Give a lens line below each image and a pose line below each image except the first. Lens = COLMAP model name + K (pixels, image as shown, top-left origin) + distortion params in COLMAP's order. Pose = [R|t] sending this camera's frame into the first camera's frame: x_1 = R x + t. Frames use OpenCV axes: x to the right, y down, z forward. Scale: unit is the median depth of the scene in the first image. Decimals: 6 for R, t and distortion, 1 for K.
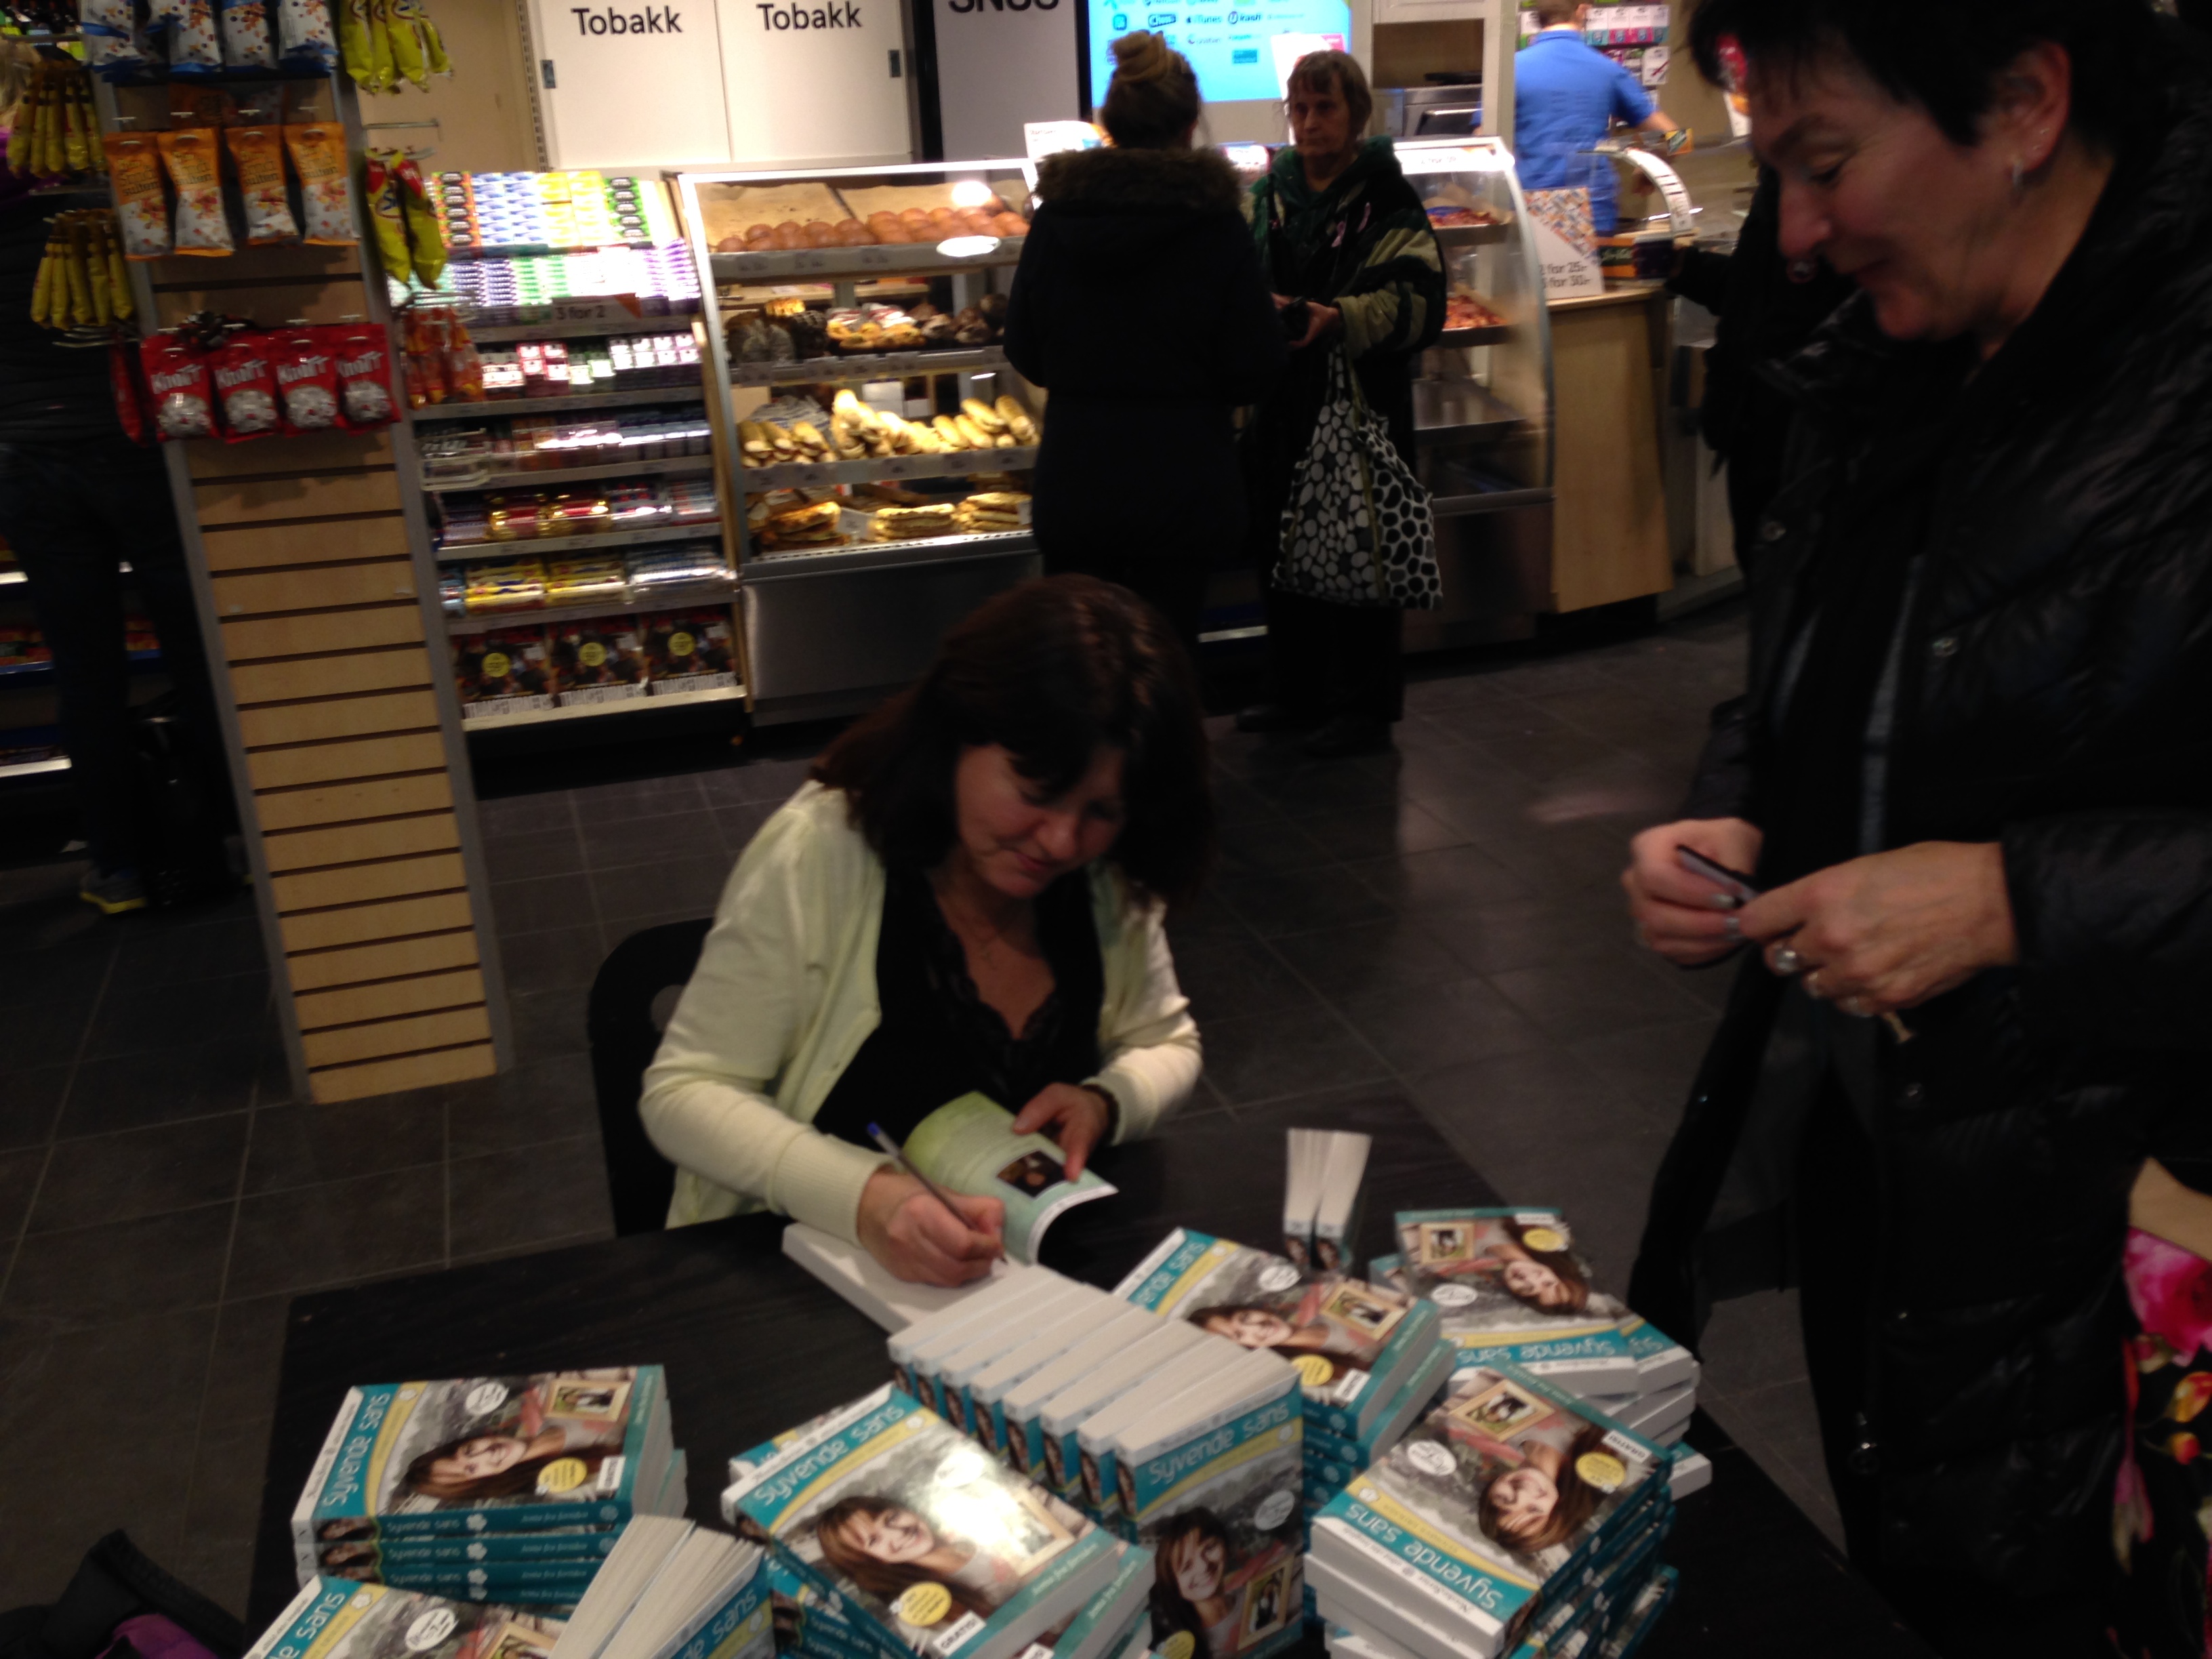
lens RADIAL K [[1987.2, 0, 1101.8], [0, 1987.2, 826.2], [0, 0, 1]] dist [0.149024, -0.242648]
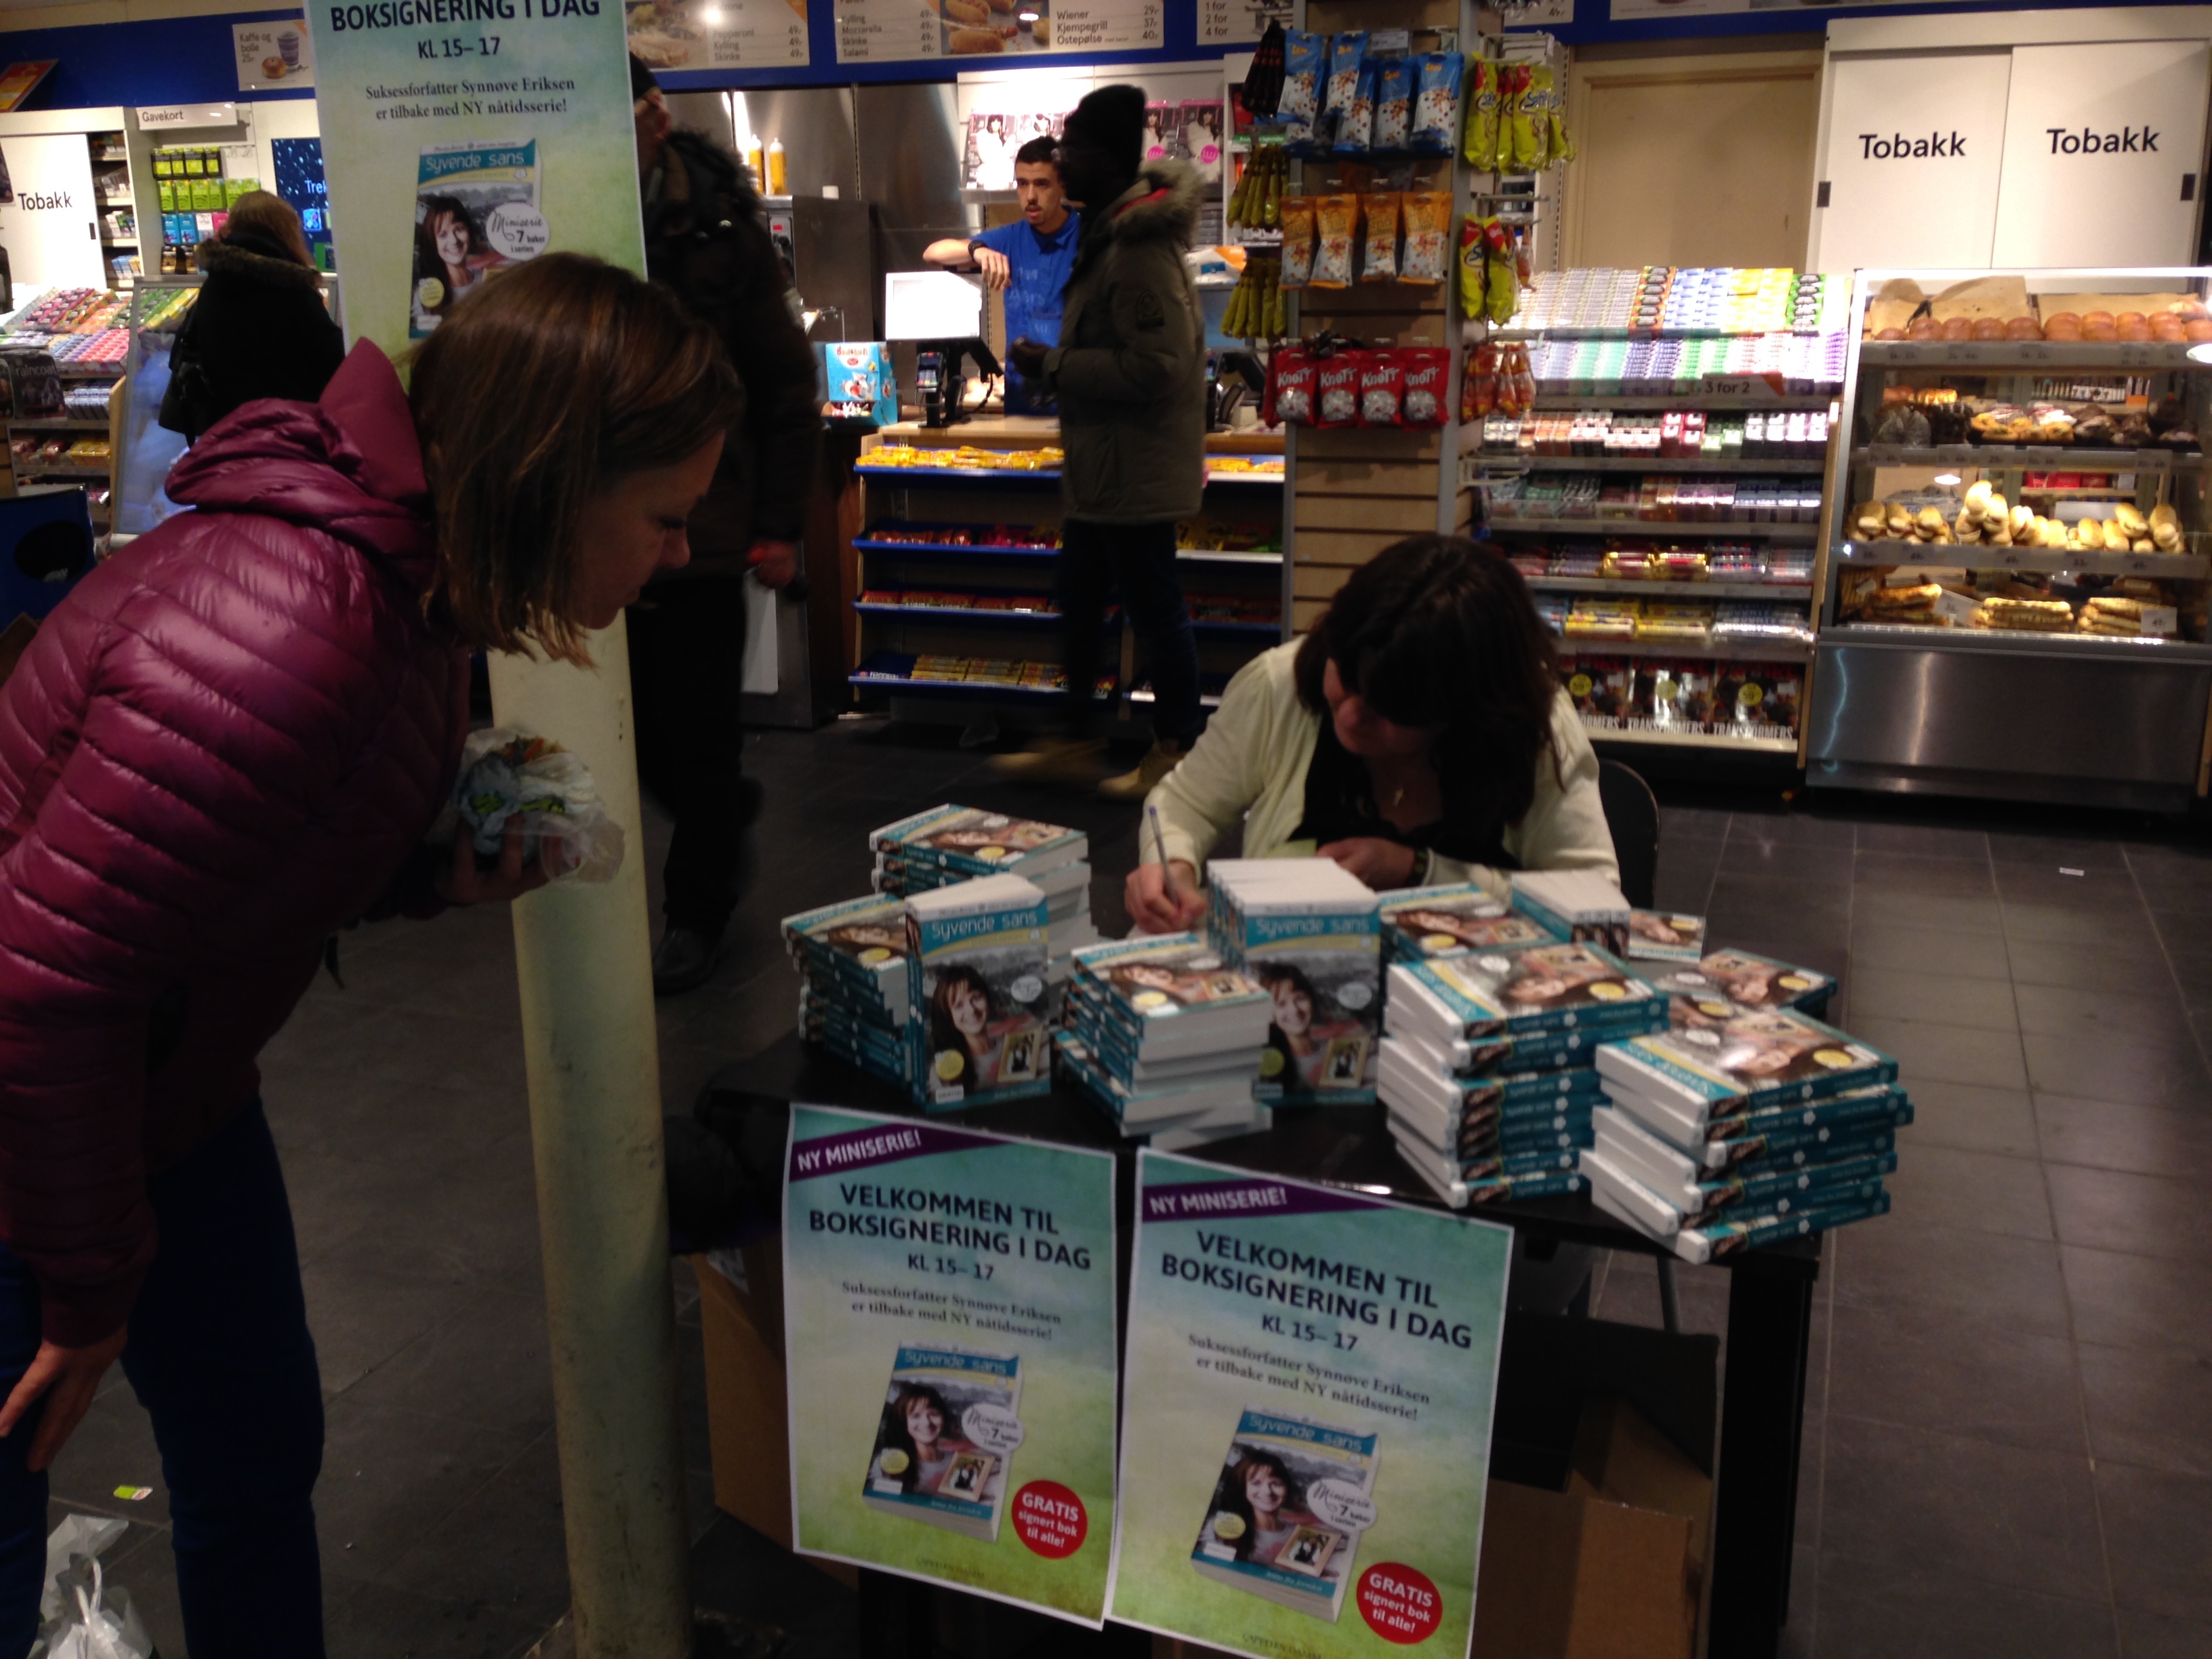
lens RADIAL K [[1987.2, 0, 1096.5], [0, 1987.2, 814.9], [0, 0, 1]] dist [0.149024, -0.242648]
pose [[0.786414, 0.193076, -0.586750, 0.234250], [-0.236432, 0.971644, 0.002842, 0.075574], [0.570661, 0.136491, 0.809763, -0.099166]]
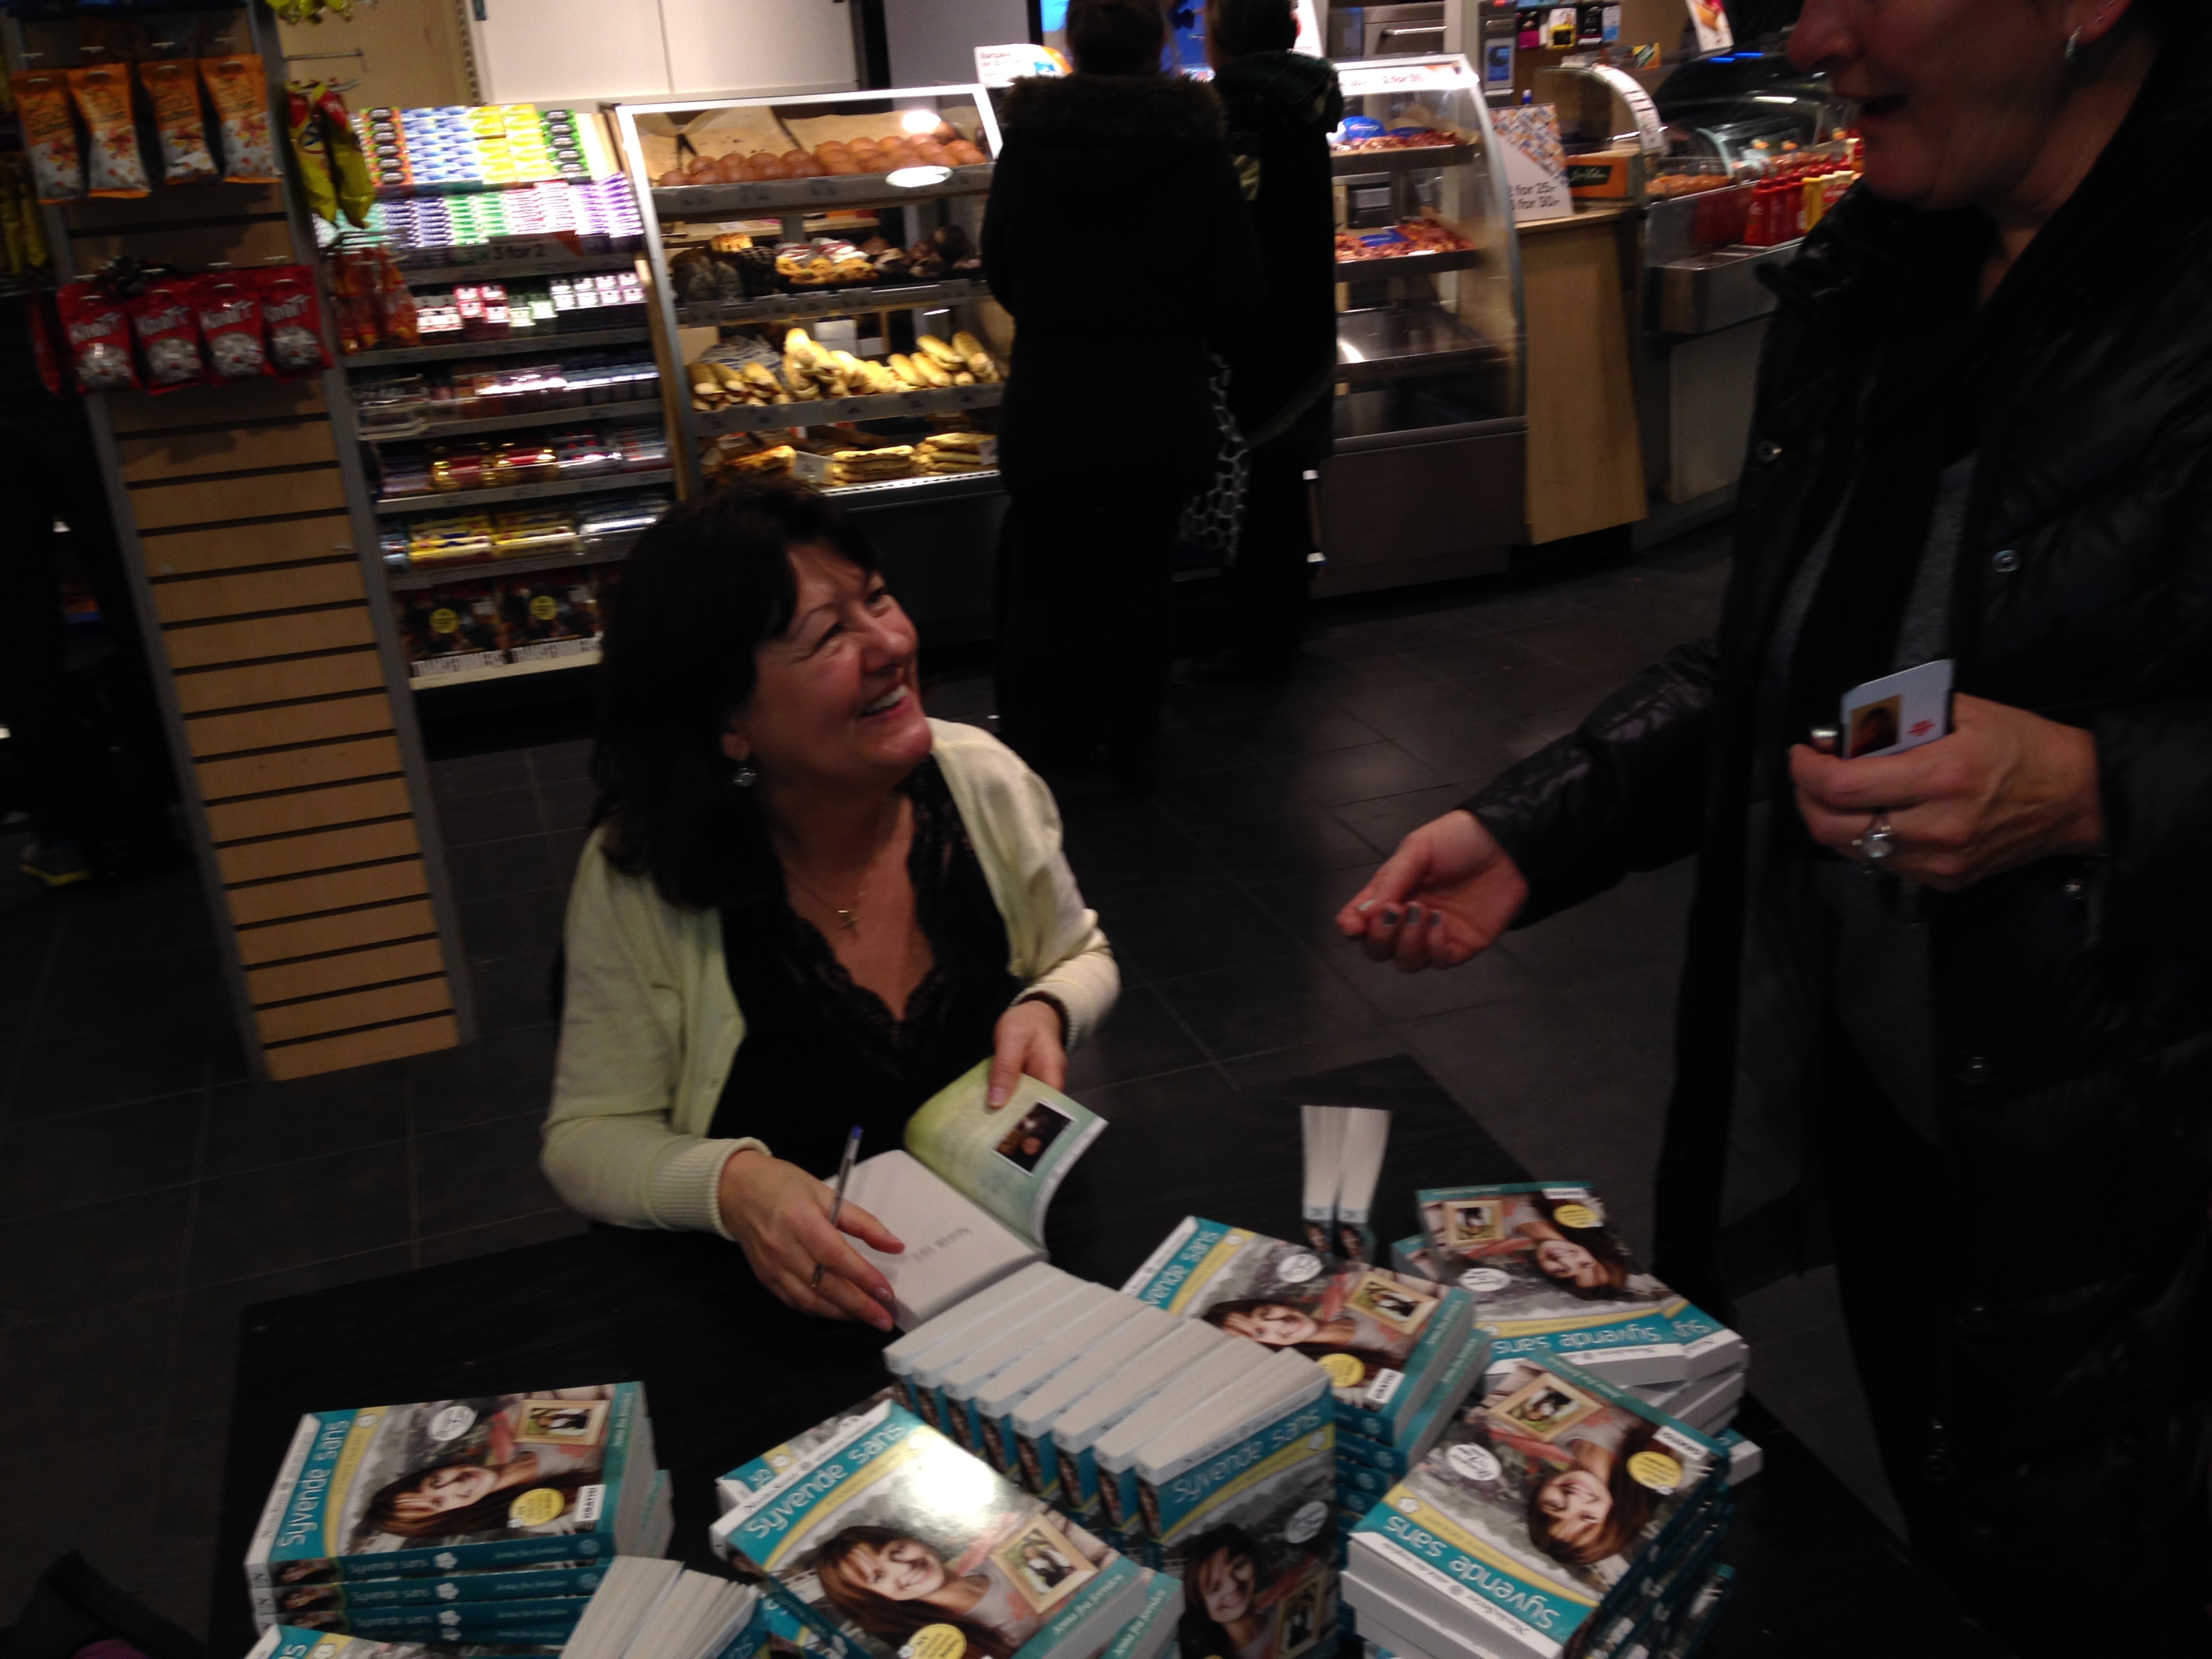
lens RADIAL K [[1987.2, 0, 1103.0], [0, 1987.2, 837.1], [0, 0, 1]] dist [0.149024, -0.242648]
pose [[0.999545, -0.023602, 0.018773, -0.006129], [0.022935, 0.999125, 0.034962, -0.004024], [-0.019582, -0.034515, 0.999212, 0.027168]]
